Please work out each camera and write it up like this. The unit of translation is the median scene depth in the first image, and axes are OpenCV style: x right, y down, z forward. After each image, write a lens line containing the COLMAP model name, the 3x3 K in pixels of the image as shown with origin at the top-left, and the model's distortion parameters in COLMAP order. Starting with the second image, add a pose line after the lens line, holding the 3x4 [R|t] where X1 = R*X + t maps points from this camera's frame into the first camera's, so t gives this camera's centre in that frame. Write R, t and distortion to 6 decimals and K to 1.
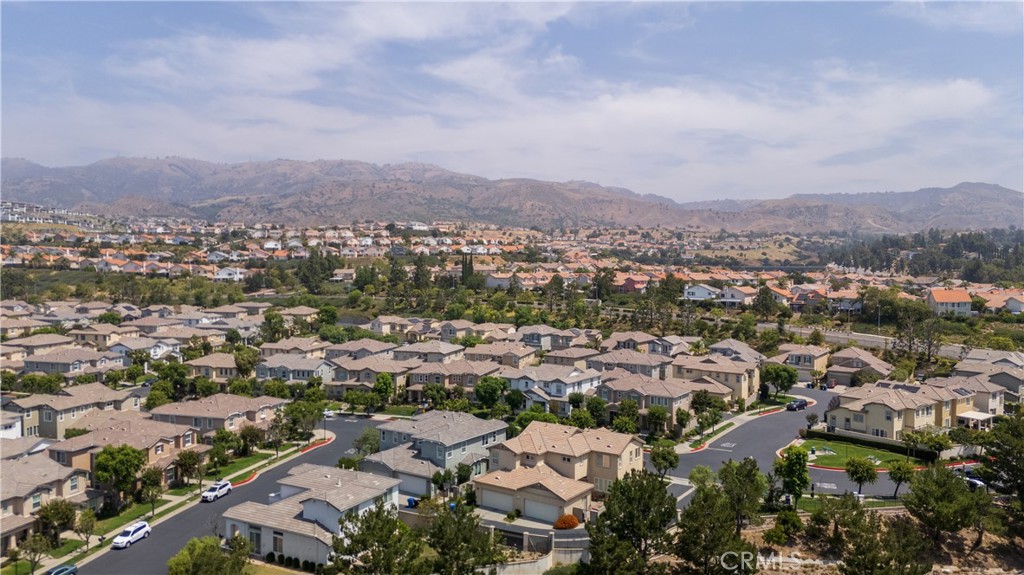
lens RADIAL K [[752.4, 0, 508.2], [0, 752.4, 284.3], [0, 0, 1]] dist [0.082356, -0.084315]
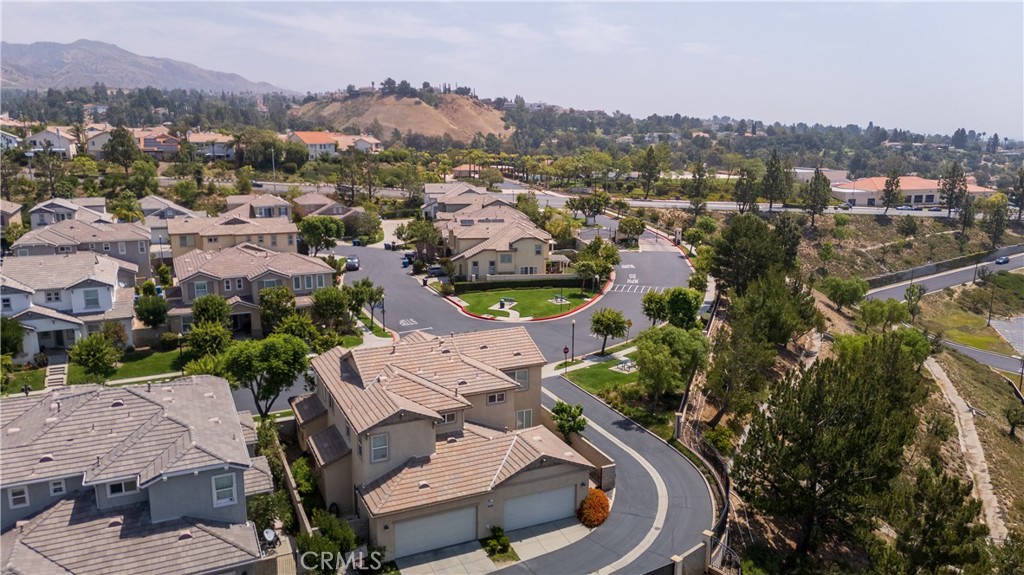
lens RADIAL K [[752.4, 0, 510.1], [0, 752.4, 282.0], [0, 0, 1]] dist [0.082356, -0.084315]
pose [[0.503646, -0.171811, 0.846653, -0.111269], [0.023177, 0.982359, 0.185562, 0.017972], [-0.863599, -0.073835, 0.498744, 0.237521]]
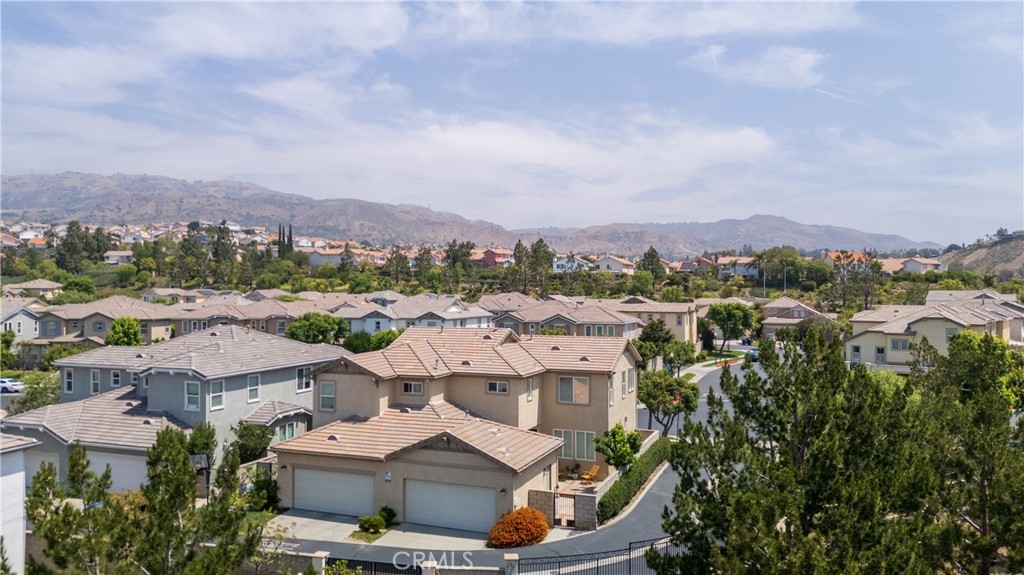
lens RADIAL K [[752.4, 0, 513.3], [0, 752.4, 283.4], [0, 0, 1]] dist [0.082356, -0.084315]
pose [[0.973176, 0.001400, 0.230056, -0.004507], [0.007498, 0.999257, -0.037799, 0.060662], [-0.229938, 0.038510, 0.972443, 0.184501]]
